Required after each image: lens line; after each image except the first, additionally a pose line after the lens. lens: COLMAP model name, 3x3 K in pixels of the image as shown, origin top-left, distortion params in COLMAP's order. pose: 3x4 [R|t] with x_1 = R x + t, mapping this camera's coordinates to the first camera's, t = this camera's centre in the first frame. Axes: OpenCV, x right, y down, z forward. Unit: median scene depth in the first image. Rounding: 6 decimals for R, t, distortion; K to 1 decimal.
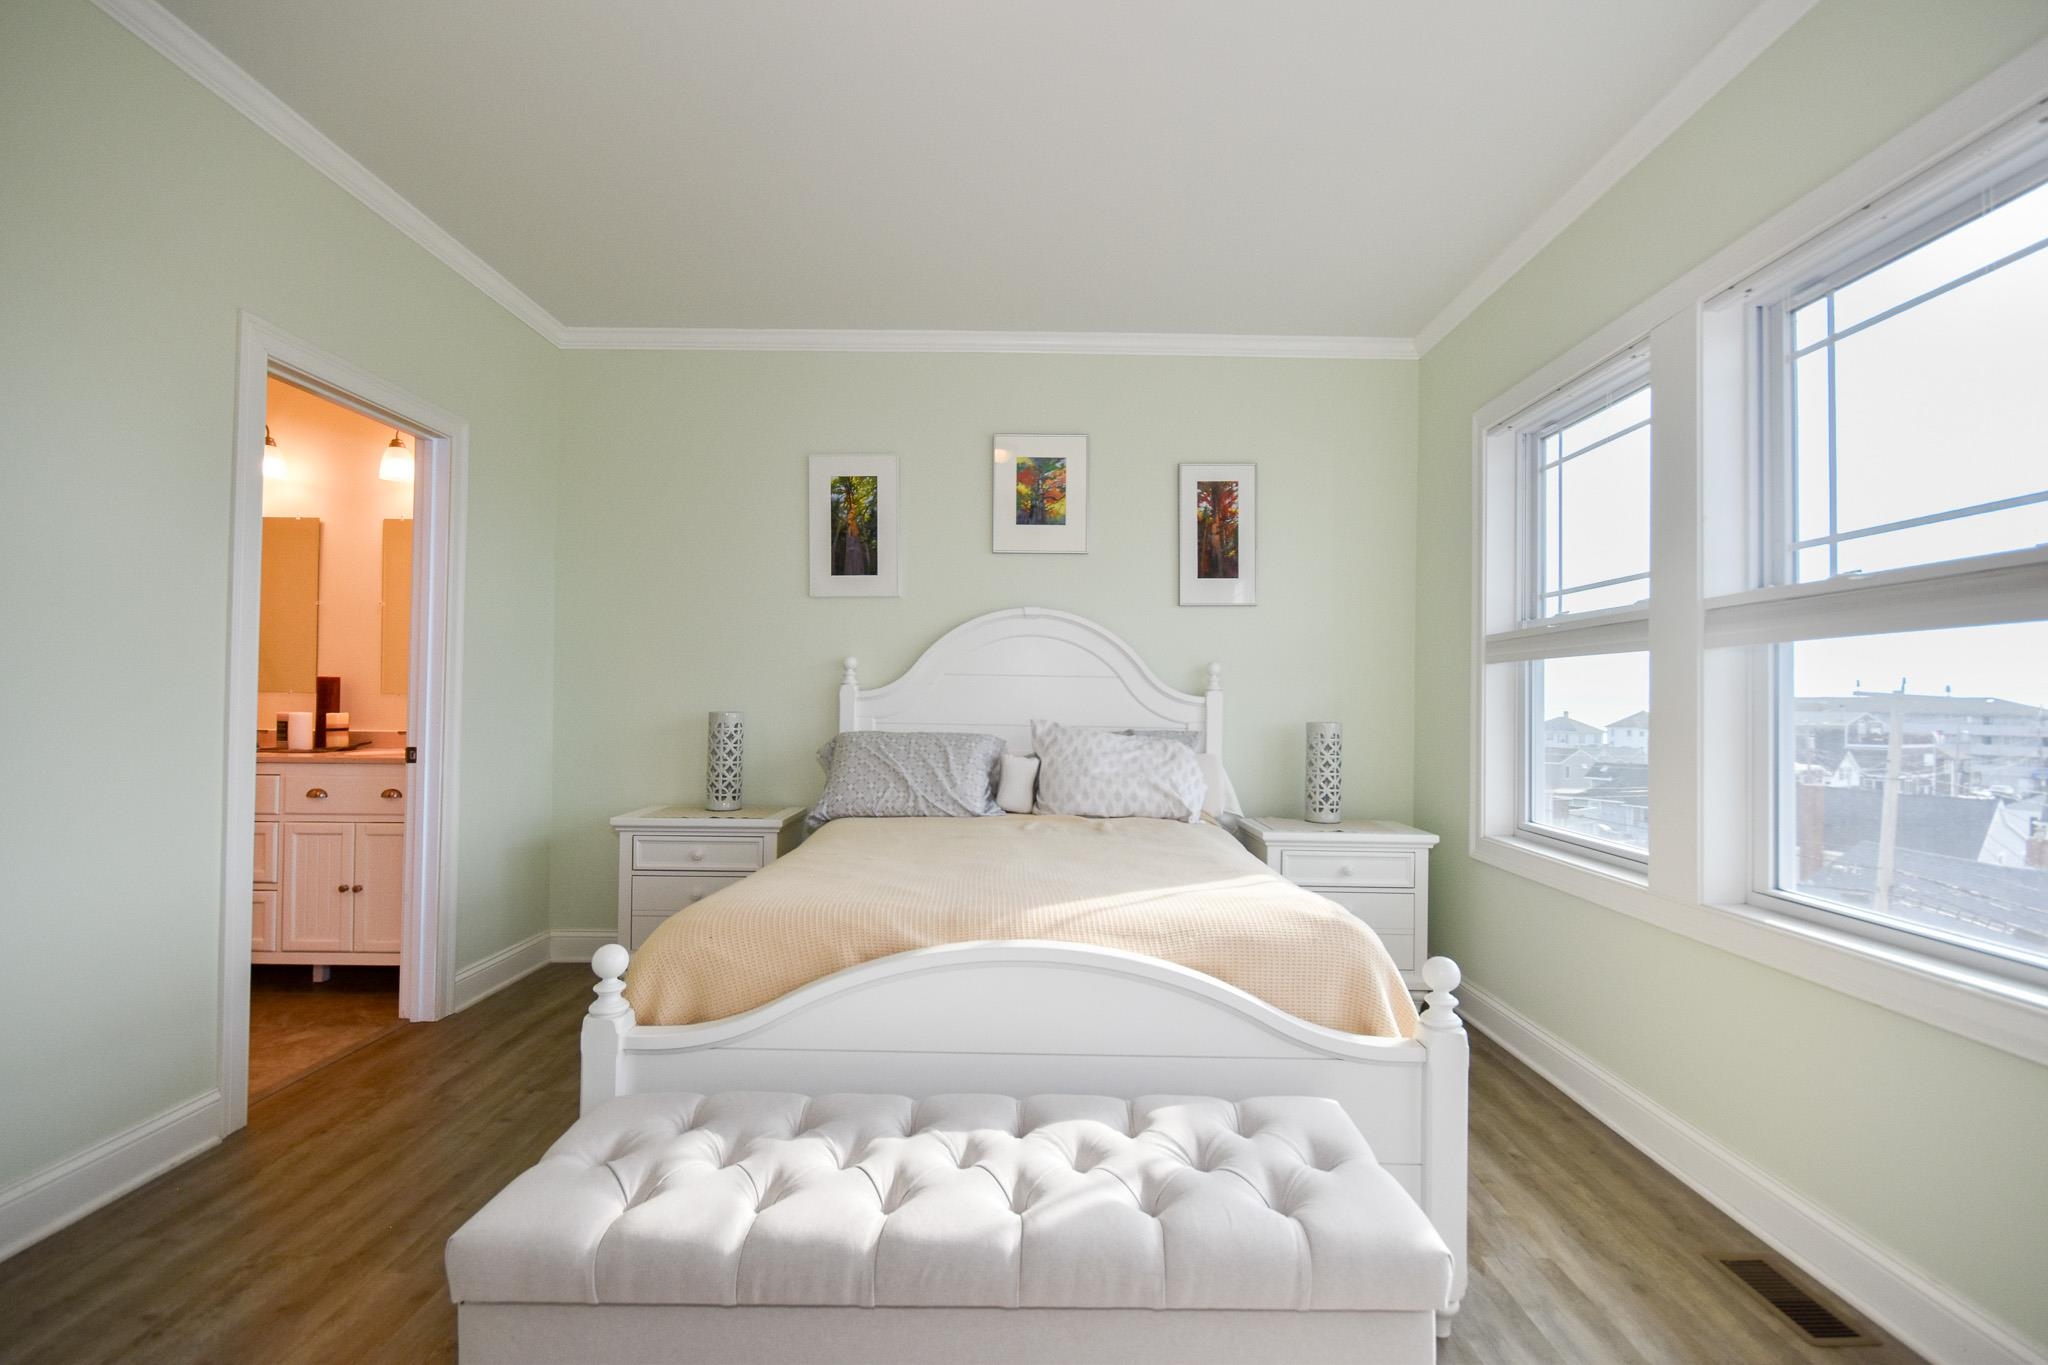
lens RADIAL K [[896.6, 0, 1034.5], [0, 896.6, 683.2], [0, 0, 1]] dist [0.003631, -0.007177]
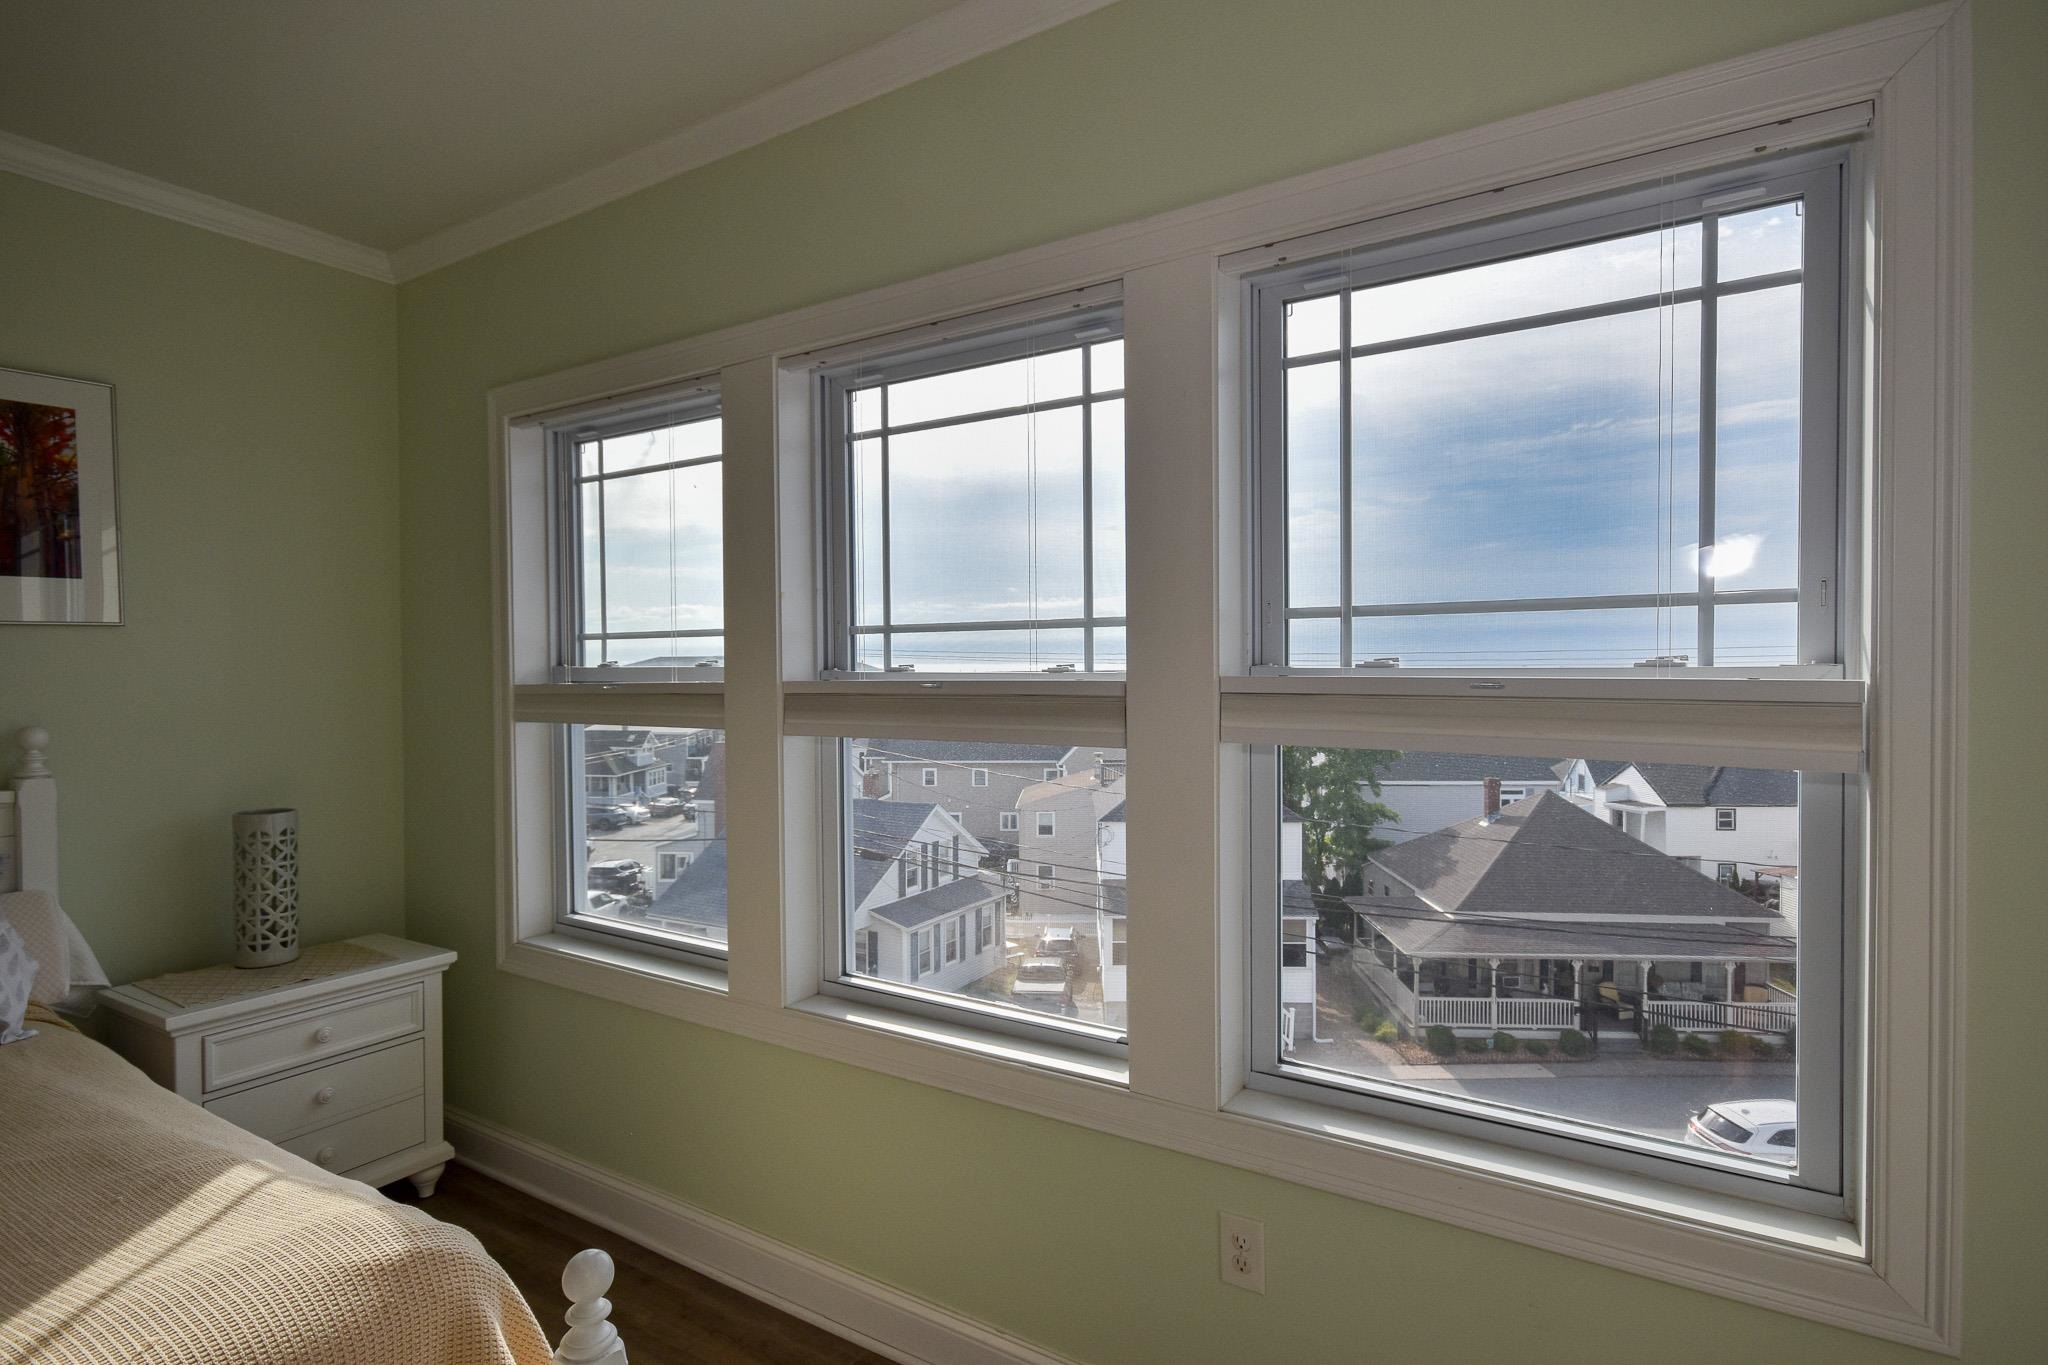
lens RADIAL K [[1055.9, 0, 1014.8], [0, 1055.9, 688.4], [0, 0, 1]] dist [0.016820, -0.001162]
pose [[0.547912, -0.035408, 0.835786, -0.026550], [-0.002946, 0.999016, 0.044254, -0.088519], [-0.836531, -0.026709, 0.547269, 0.126591]]
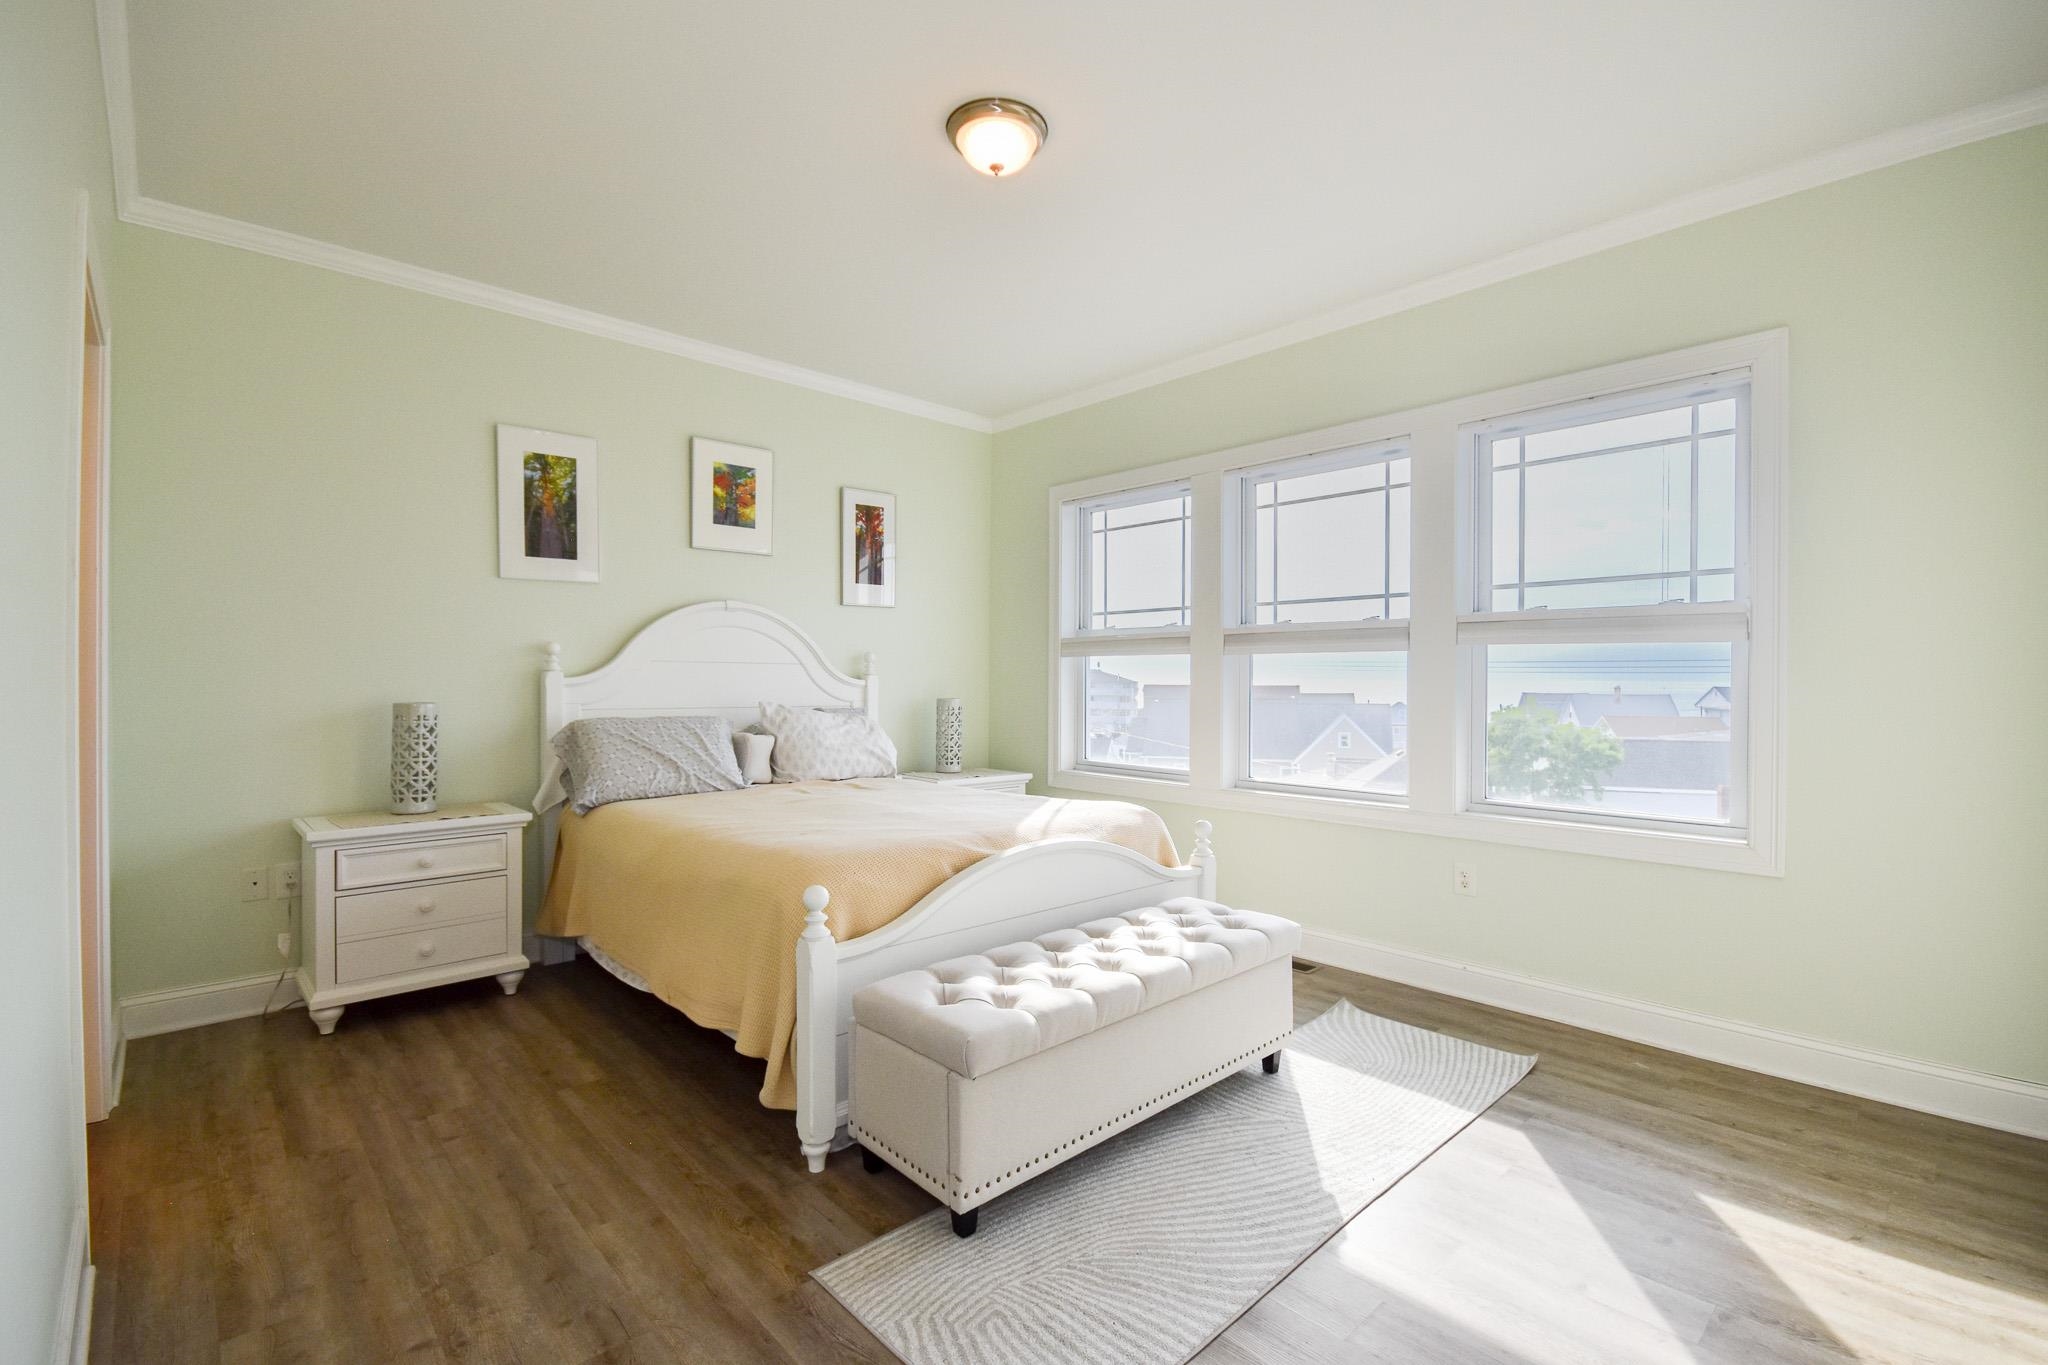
lens RADIAL K [[896.6, 0, 1031.7], [0, 896.6, 682.6], [0, 0, 1]] dist [0.003631, -0.007177]
pose [[0.730560, -0.012812, 0.682729, -0.544804], [-0.008947, 0.999559, 0.028331, -0.020189], [-0.682790, -0.026805, 0.730123, -0.072407]]
